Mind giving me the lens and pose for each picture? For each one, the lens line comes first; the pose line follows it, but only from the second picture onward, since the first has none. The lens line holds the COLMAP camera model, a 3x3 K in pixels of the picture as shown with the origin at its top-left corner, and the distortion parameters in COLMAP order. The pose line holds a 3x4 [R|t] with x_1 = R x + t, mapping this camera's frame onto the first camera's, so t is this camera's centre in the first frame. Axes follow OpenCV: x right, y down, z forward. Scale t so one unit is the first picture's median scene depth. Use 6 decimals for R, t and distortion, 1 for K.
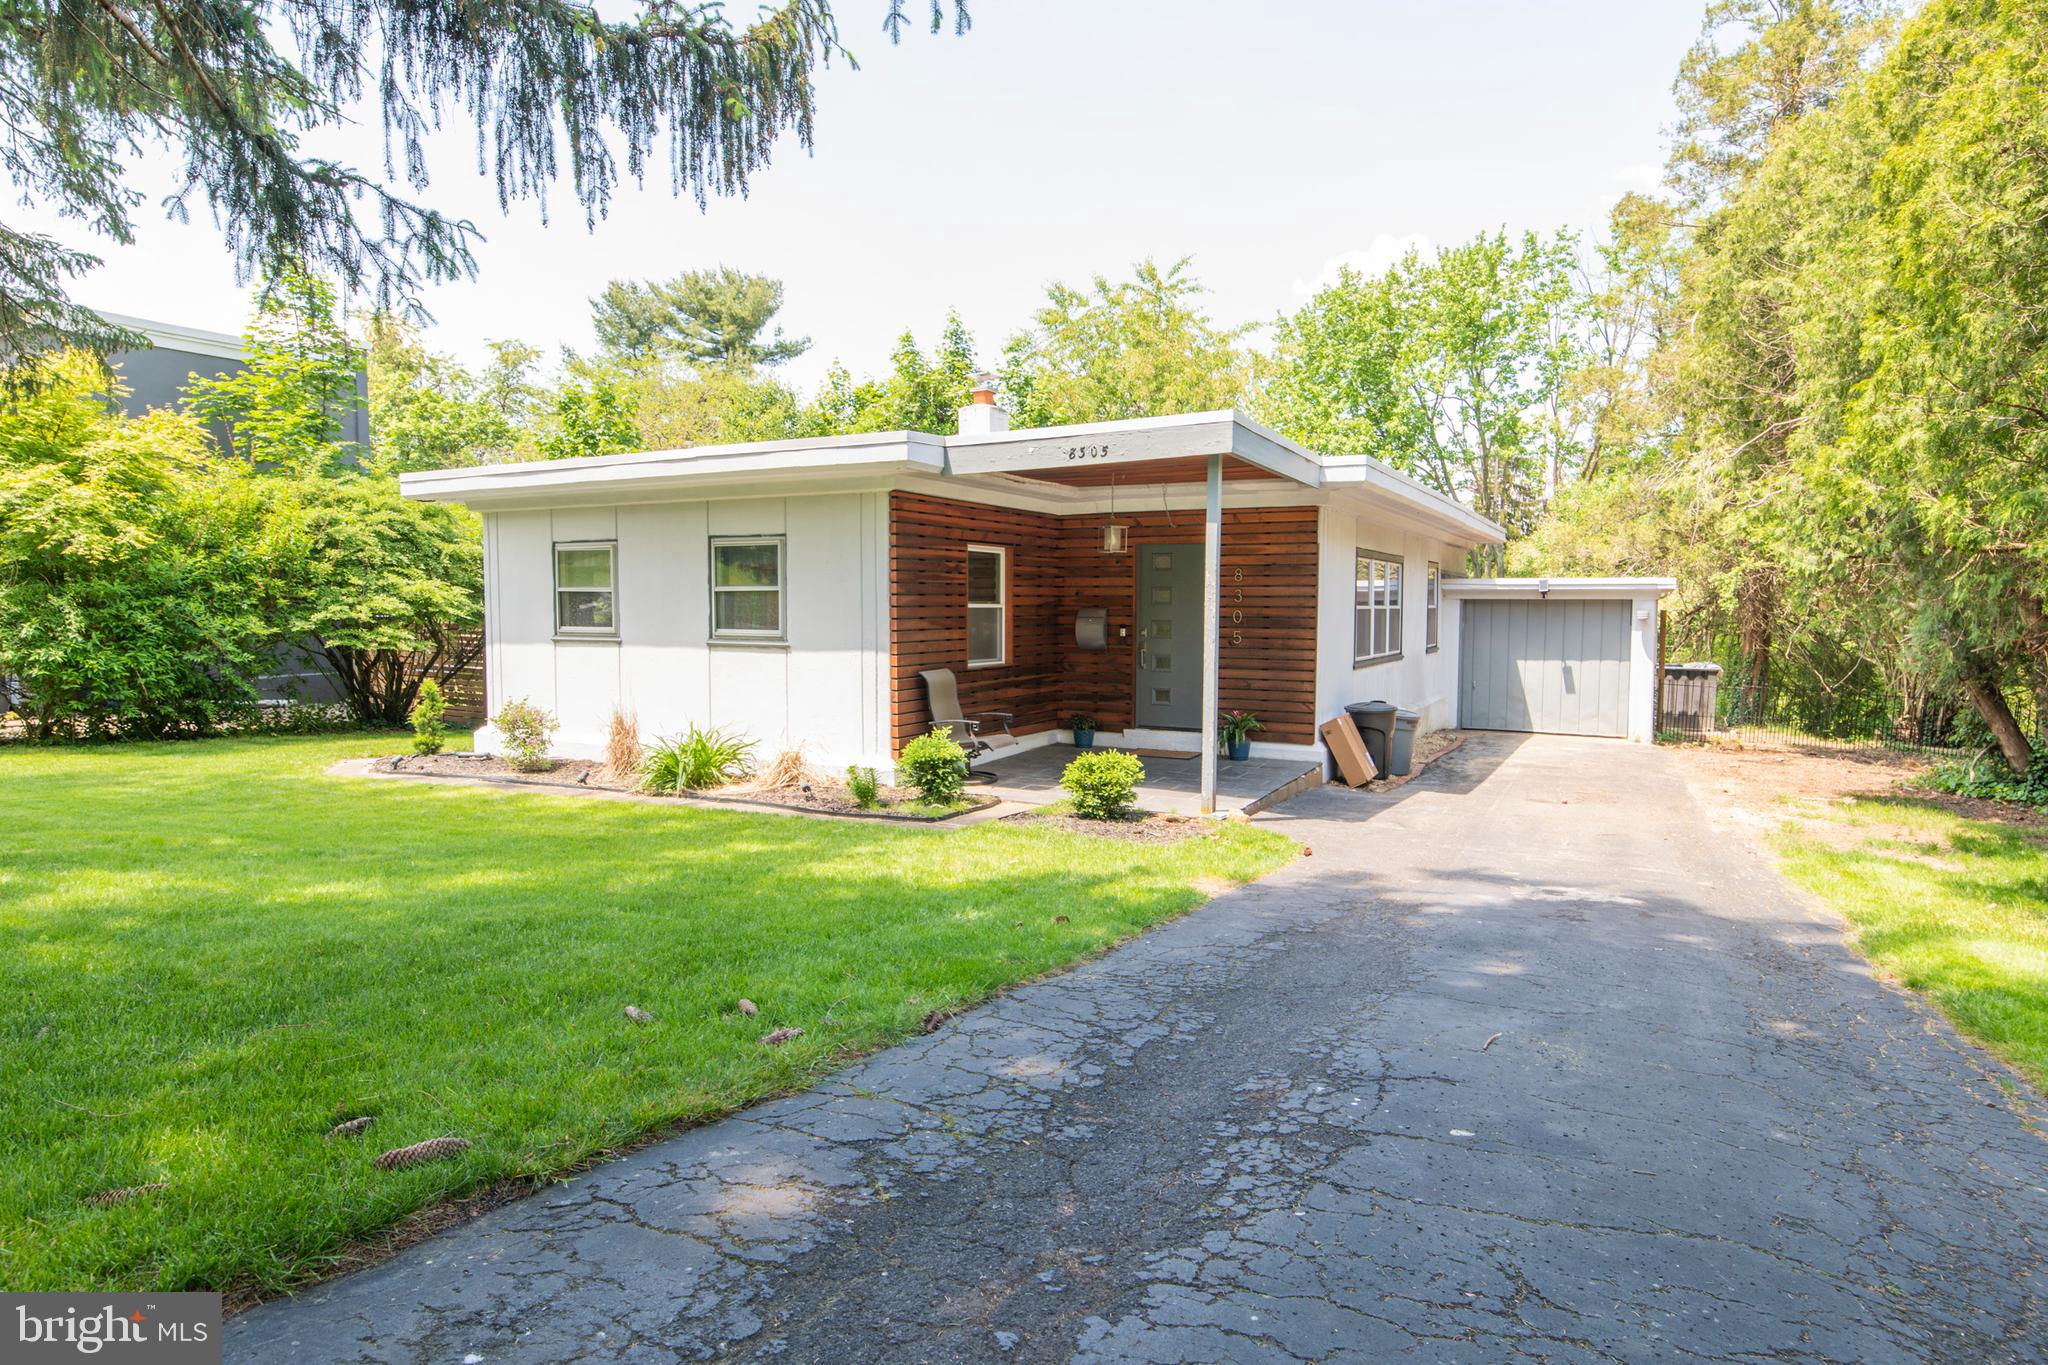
lens RADIAL K [[1133.8, 0, 1025.0], [0, 1133.8, 682.8], [0, 0, 1]] dist [-0.000728, 0.000068]
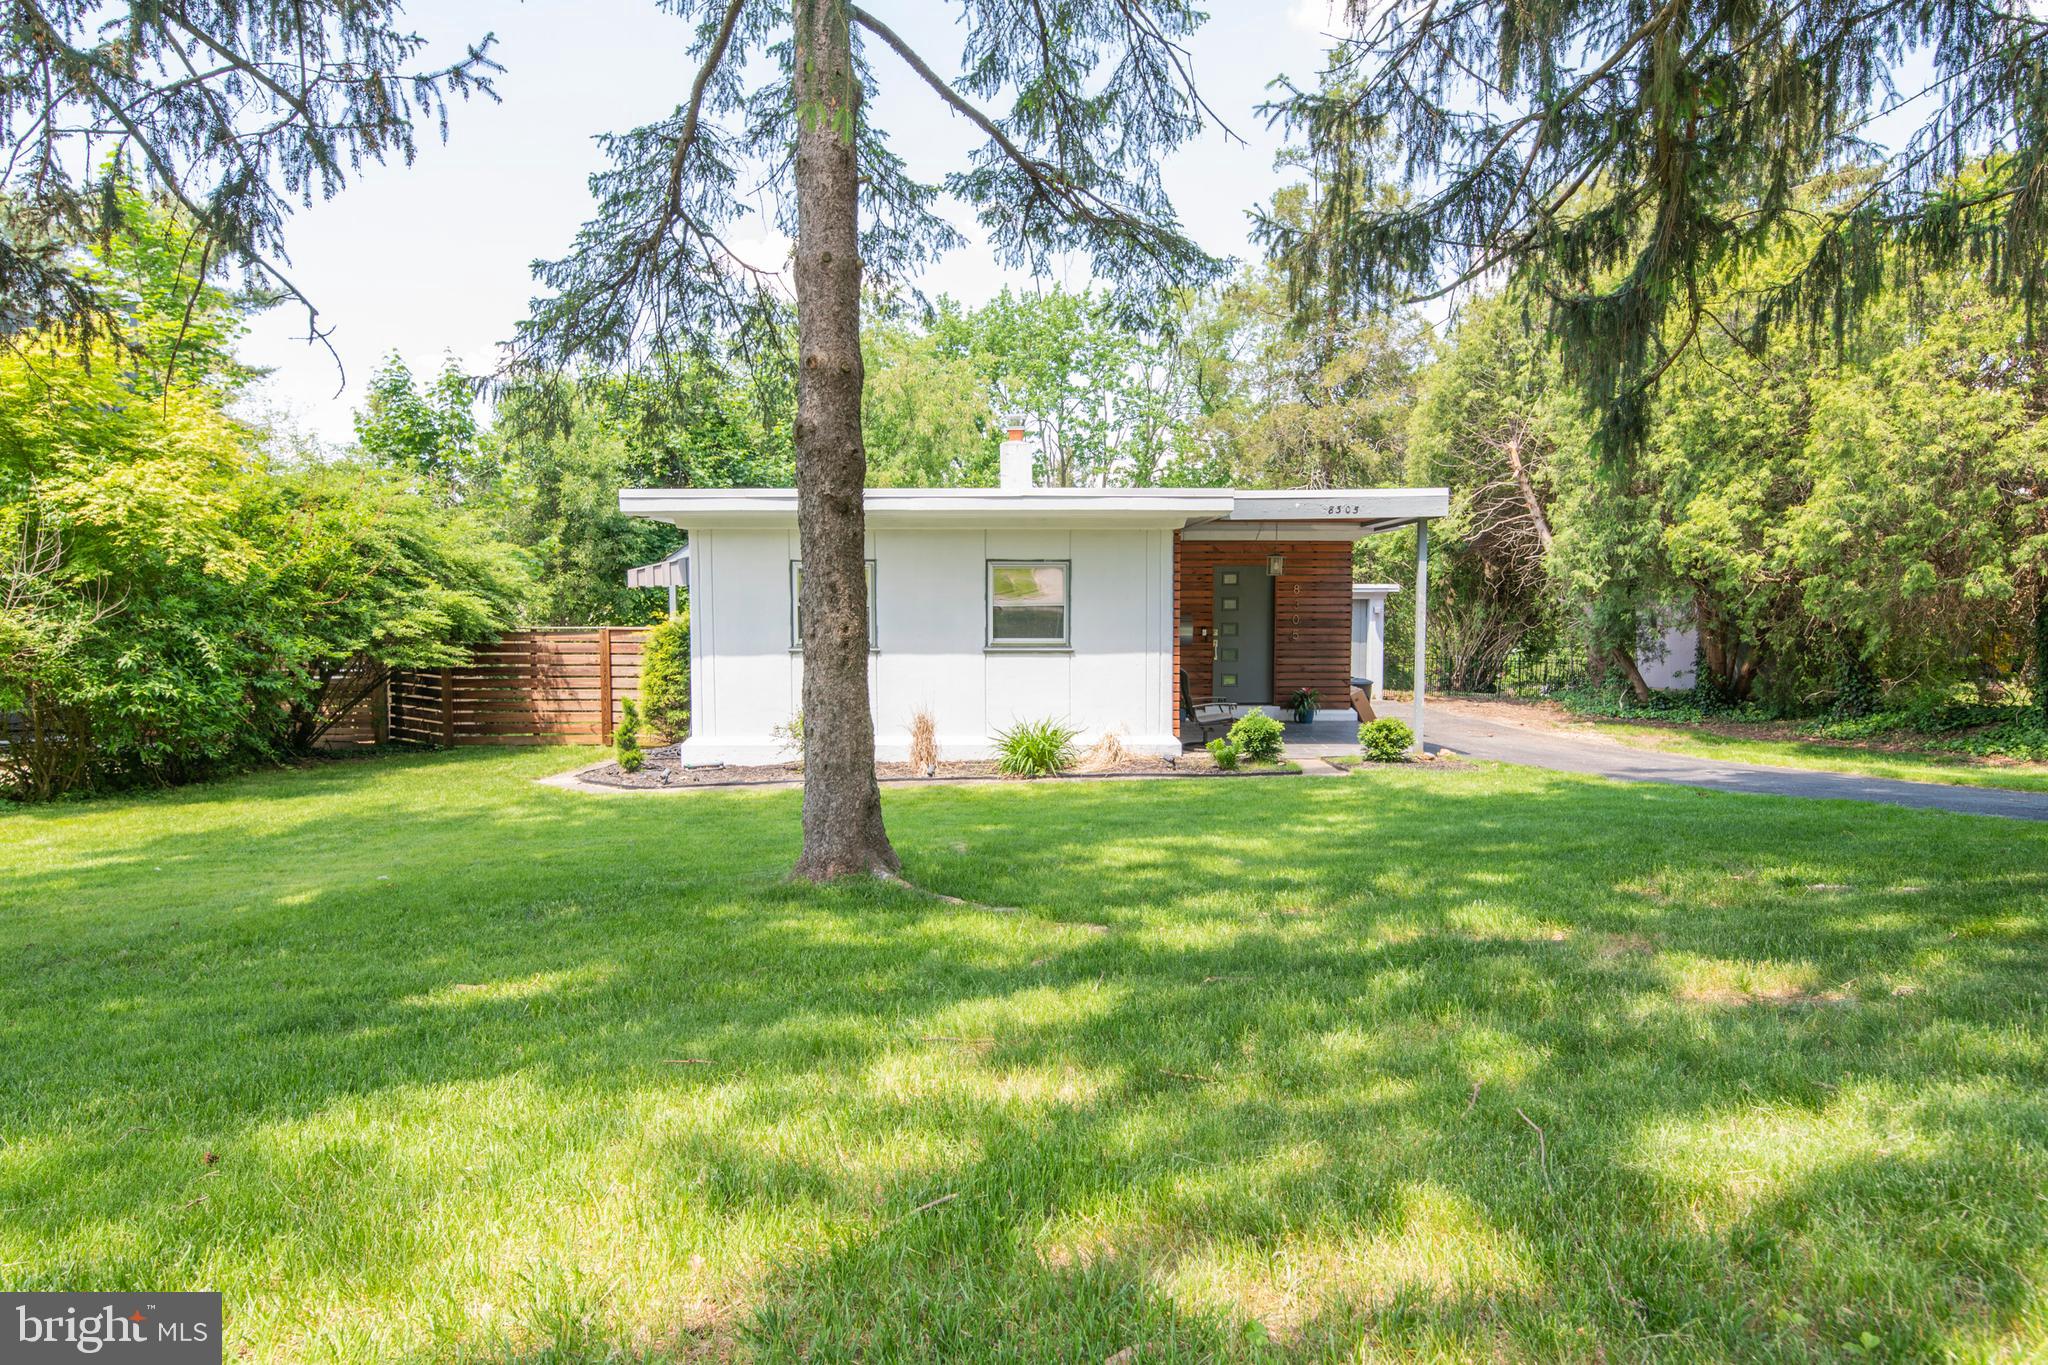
lens RADIAL K [[1133.8, 0, 1023.9], [0, 1133.8, 682.4], [0, 0, 1]] dist [-0.000728, 0.000068]
pose [[0.872020, -0.044281, 0.487462, -0.815662], [0.037876, 0.999018, 0.022994, -0.027251], [-0.488002, -0.001588, 0.872841, -0.044252]]
